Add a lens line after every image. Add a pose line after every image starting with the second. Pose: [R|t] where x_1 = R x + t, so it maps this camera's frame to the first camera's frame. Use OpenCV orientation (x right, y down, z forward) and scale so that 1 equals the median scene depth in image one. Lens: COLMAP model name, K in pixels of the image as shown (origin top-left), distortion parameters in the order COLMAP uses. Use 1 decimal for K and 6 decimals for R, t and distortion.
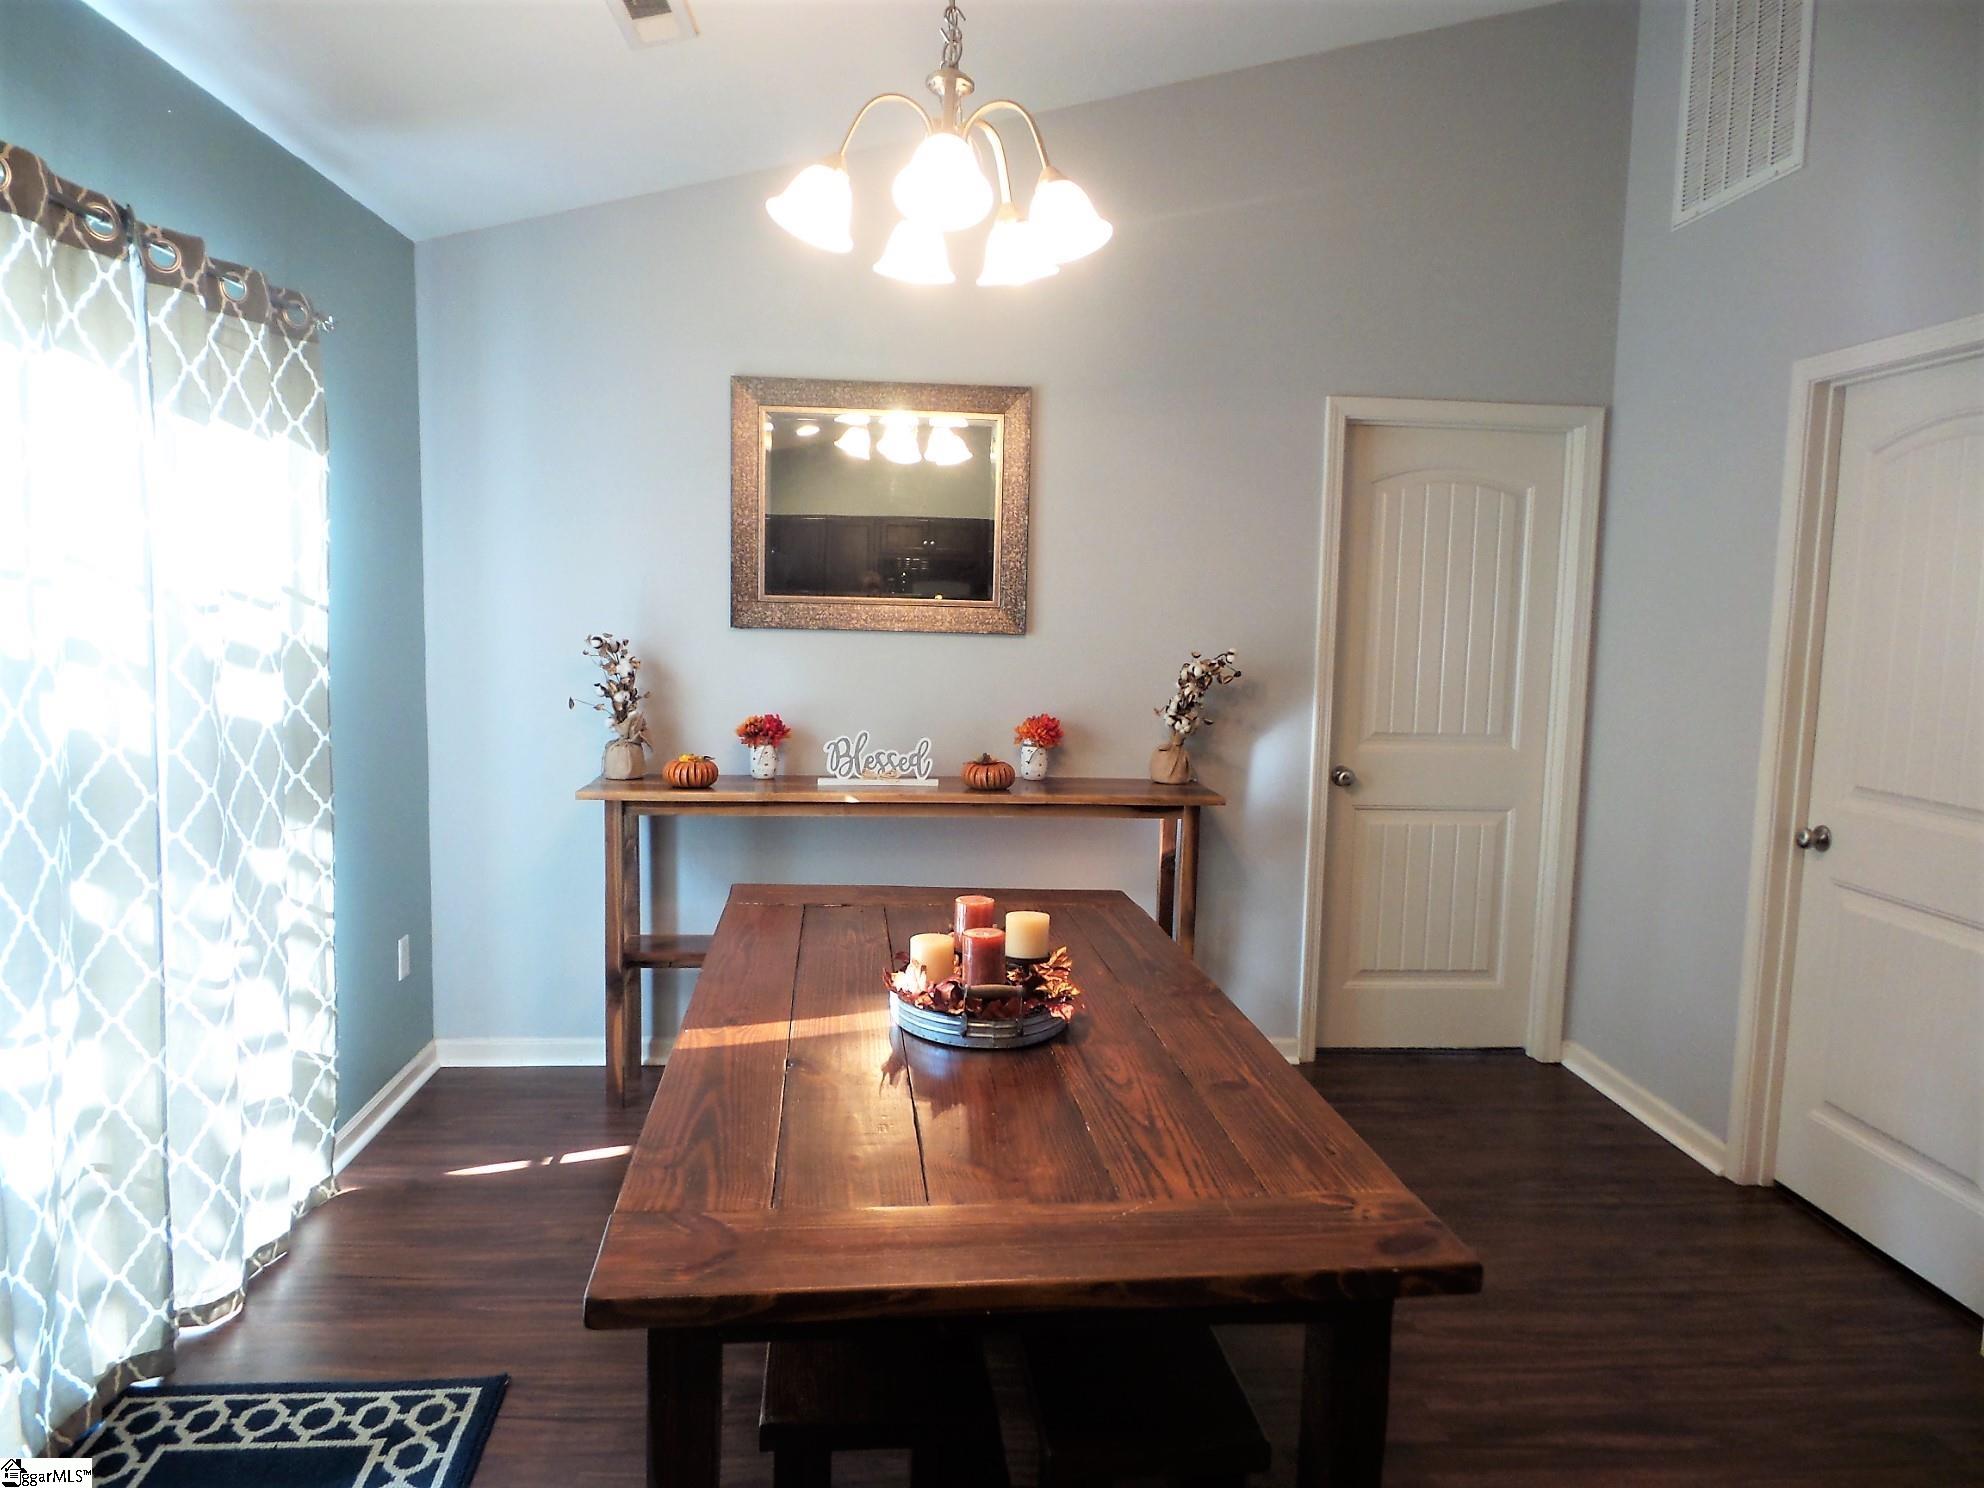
lens RADIAL K [[1386.6, 0, 992.0], [0, 1386.6, 744.0], [0, 0, 1]] dist [0.010004, 0.002408]
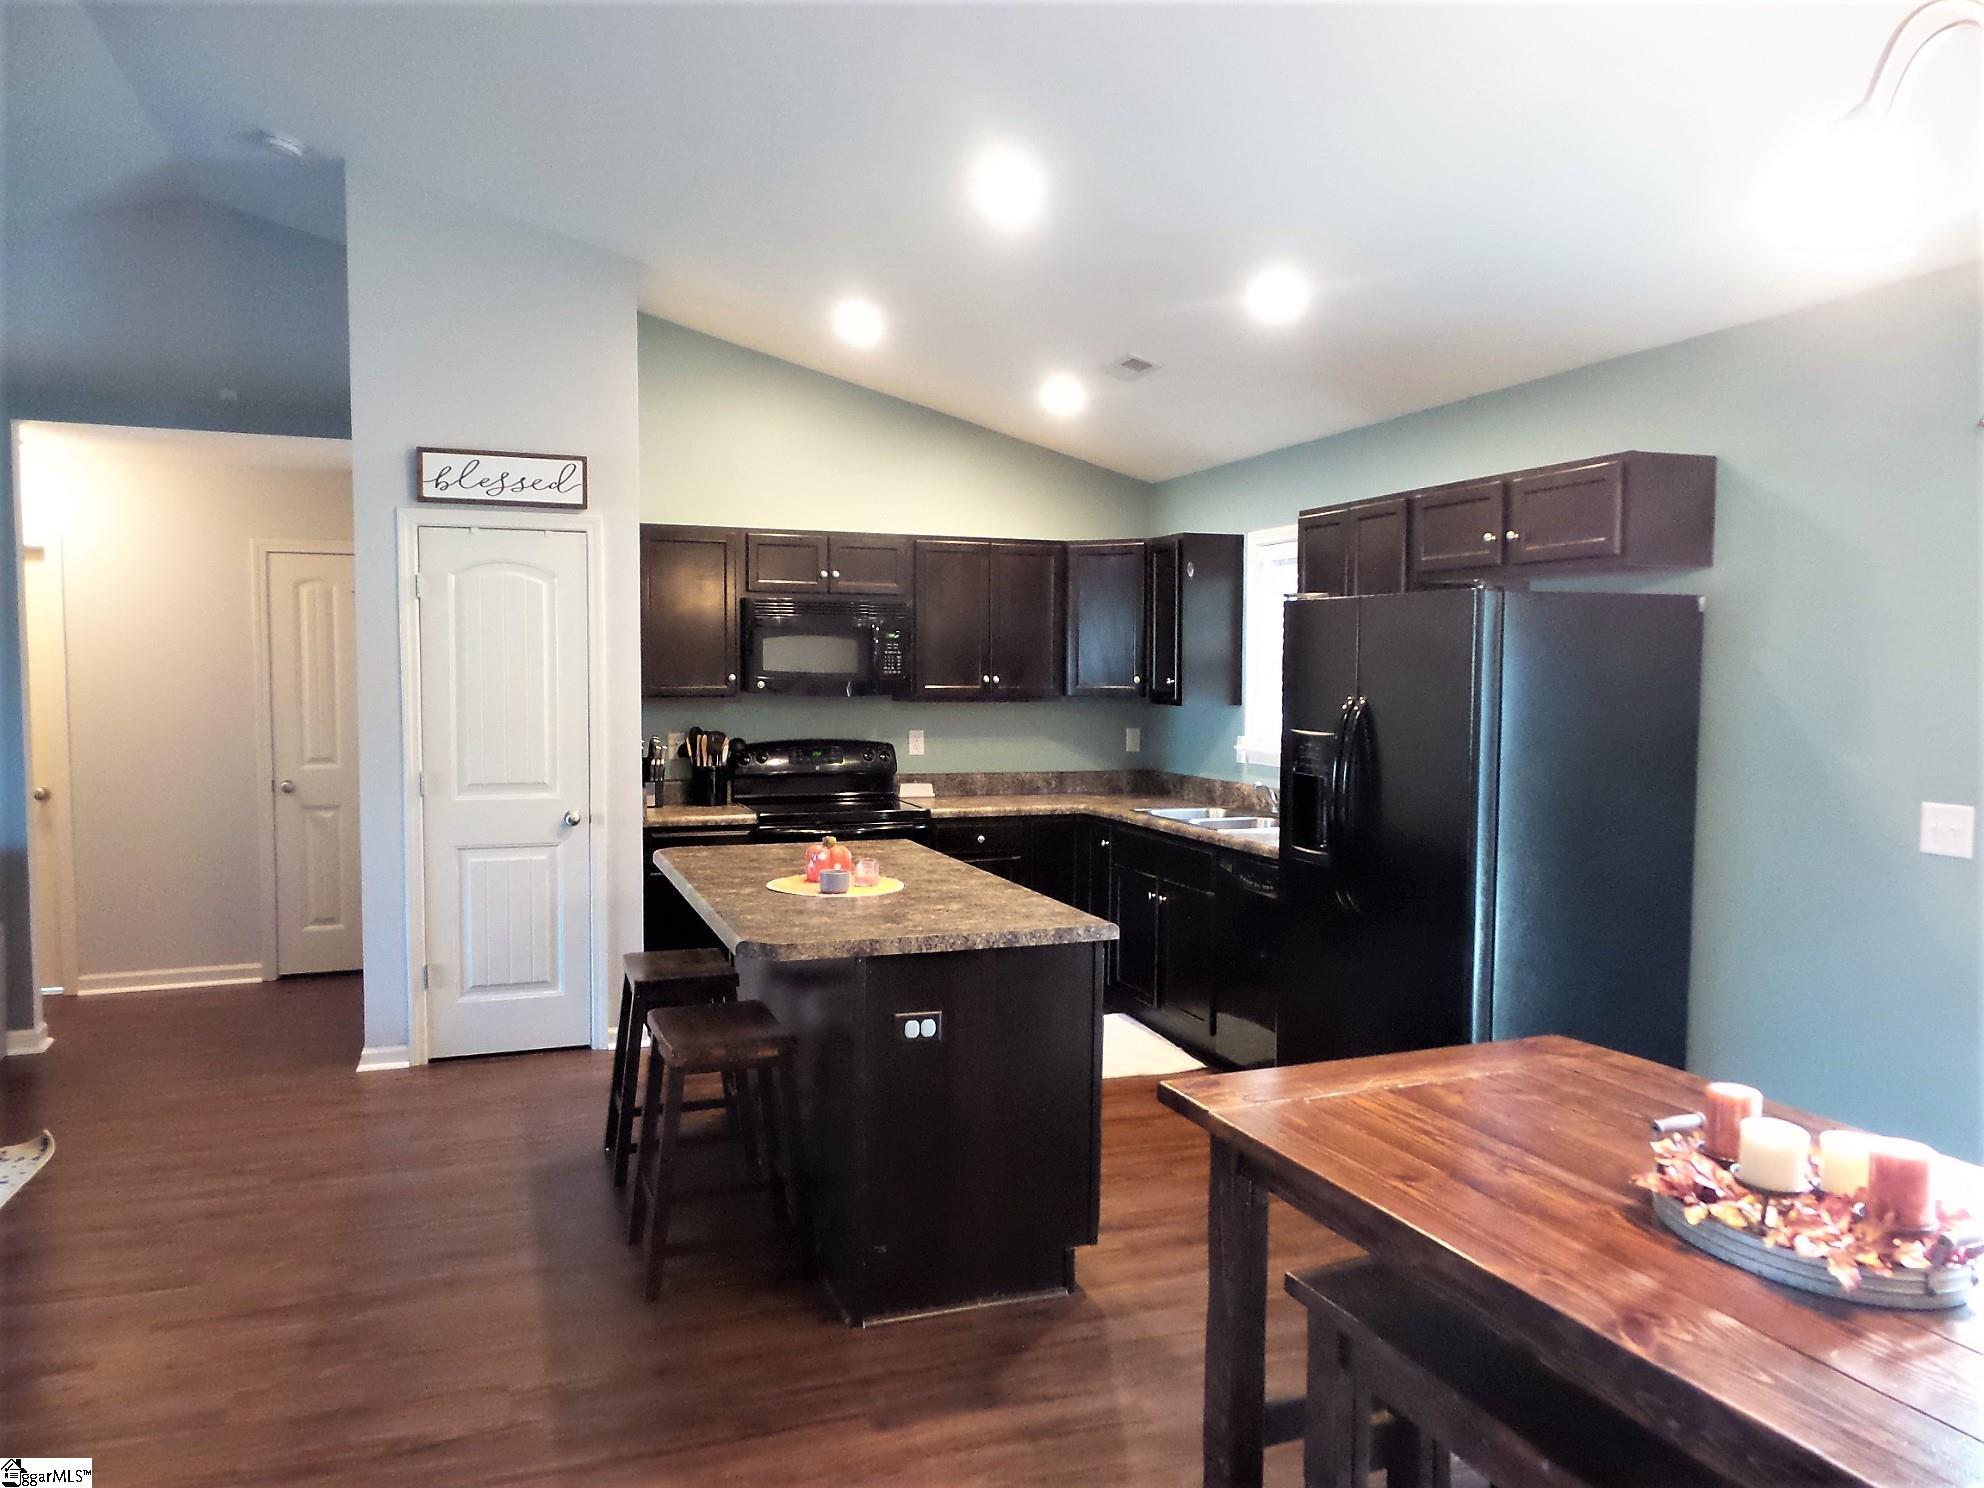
lens RADIAL K [[1383.2, 0, 998.8], [0, 1383.2, 745.4], [0, 0, 1]] dist [0.008610, -0.001986]
pose [[-0.958972, -0.016215, -0.283036, 0.390543], [-0.062410, 0.985946, 0.154970, -0.105798], [0.276546, 0.166276, -0.946507, 0.943420]]
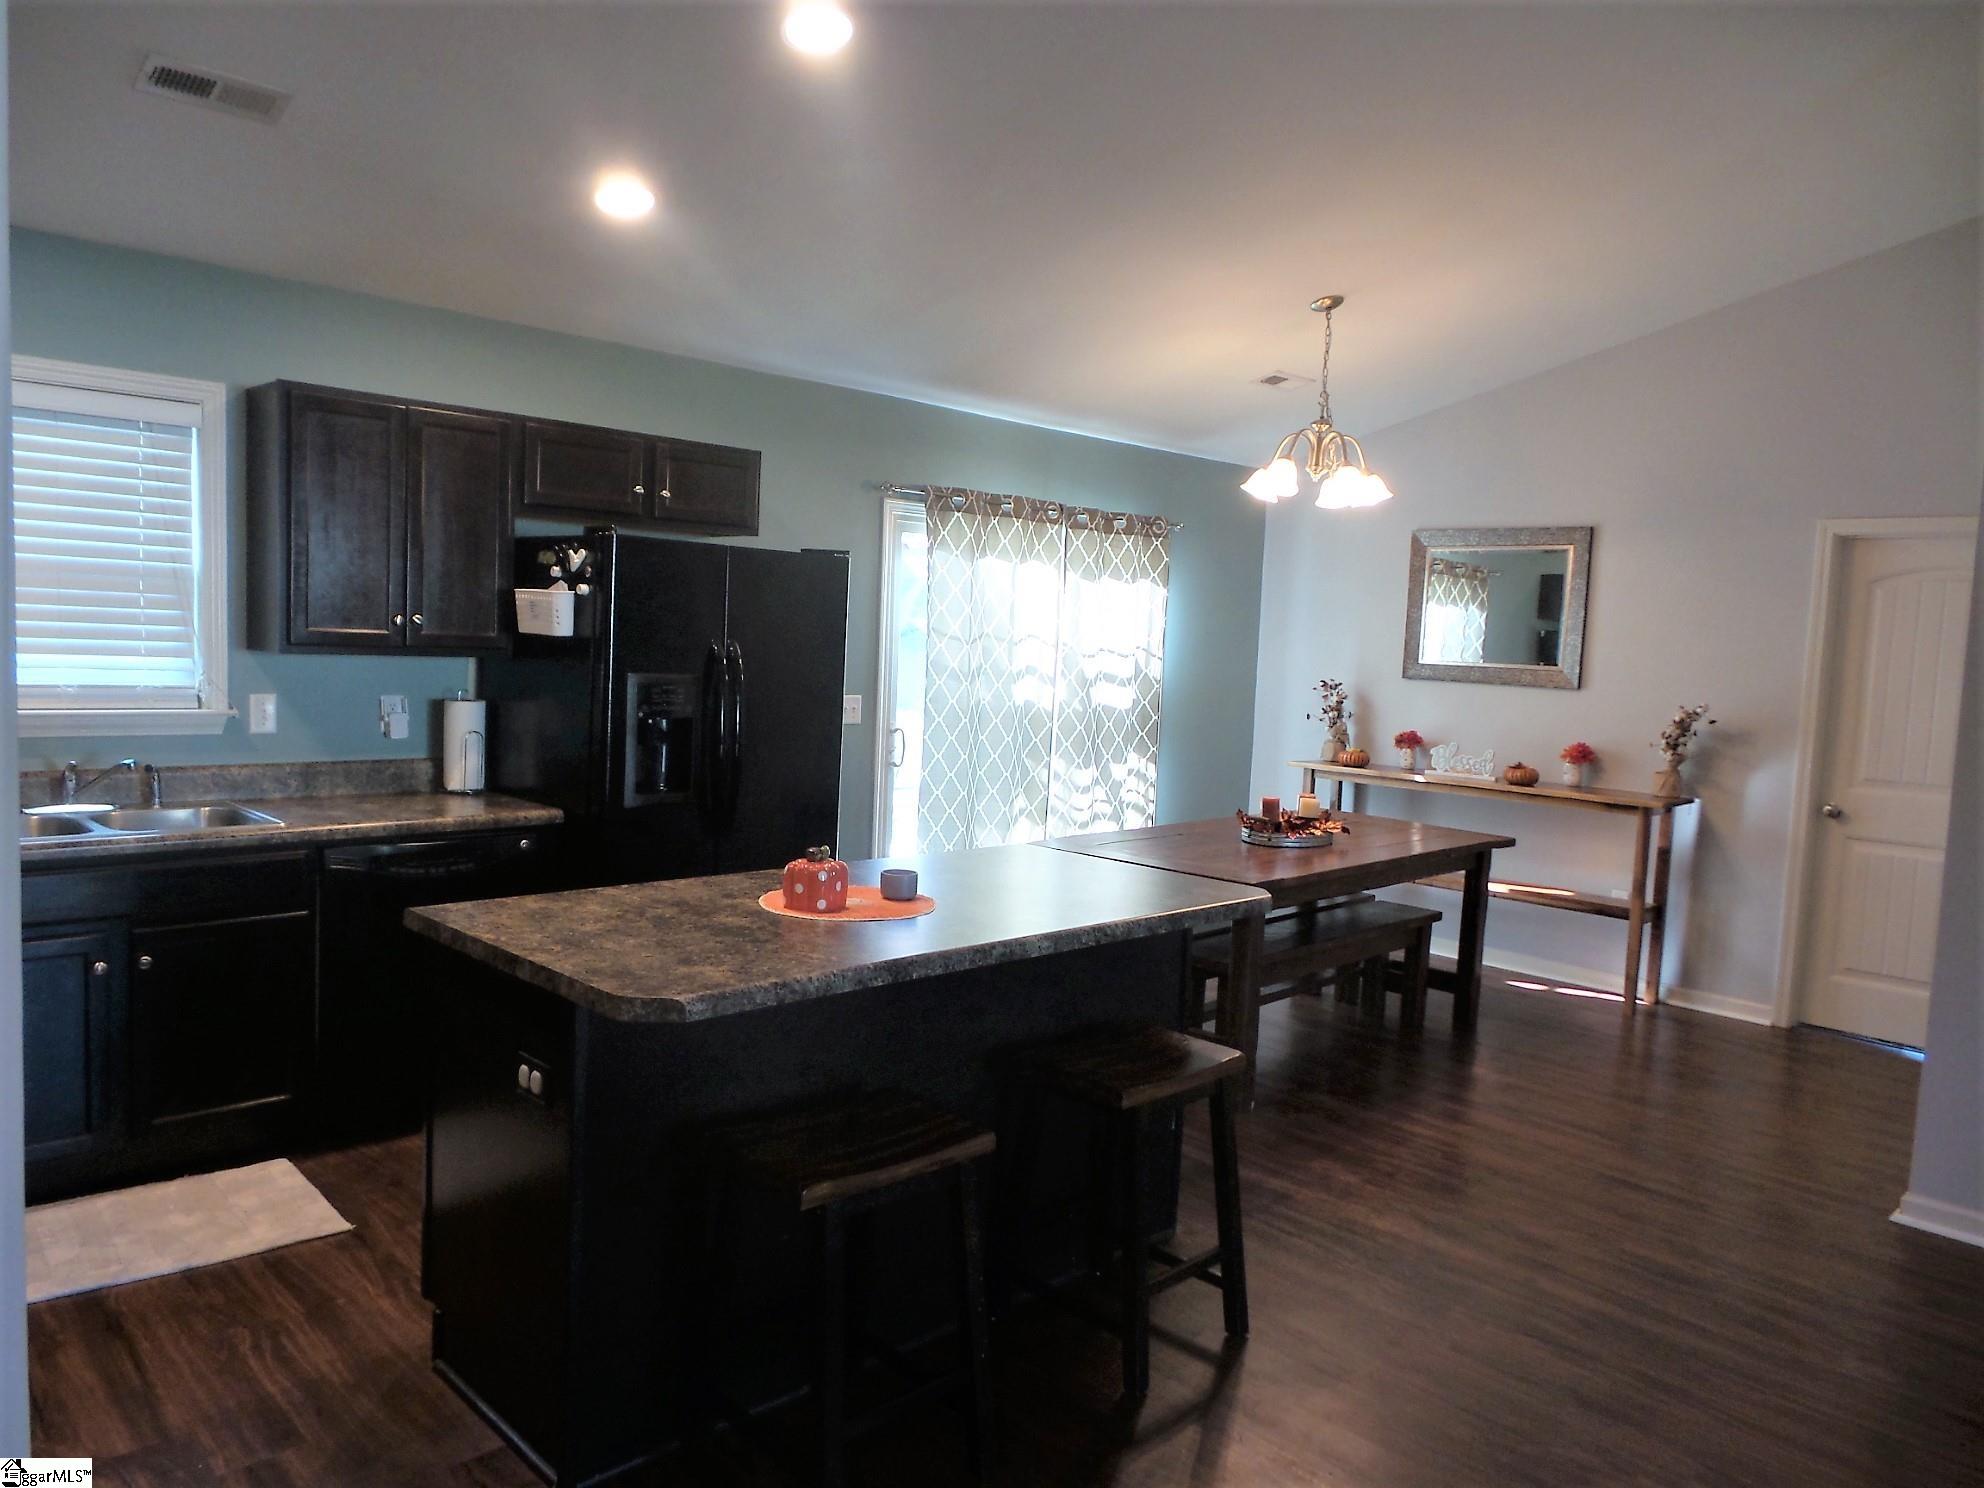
lens RADIAL K [[1399.7, 0, 992.0], [0, 1399.7, 744.0], [0, 0, 1]] dist [0.000015, -0.000931]
pose [[0.639809, 0.065827, -0.765710, 0.837071], [-0.110764, 0.993821, -0.007114, 0.065452], [0.760510, 0.089364, 0.643147, -0.482356]]
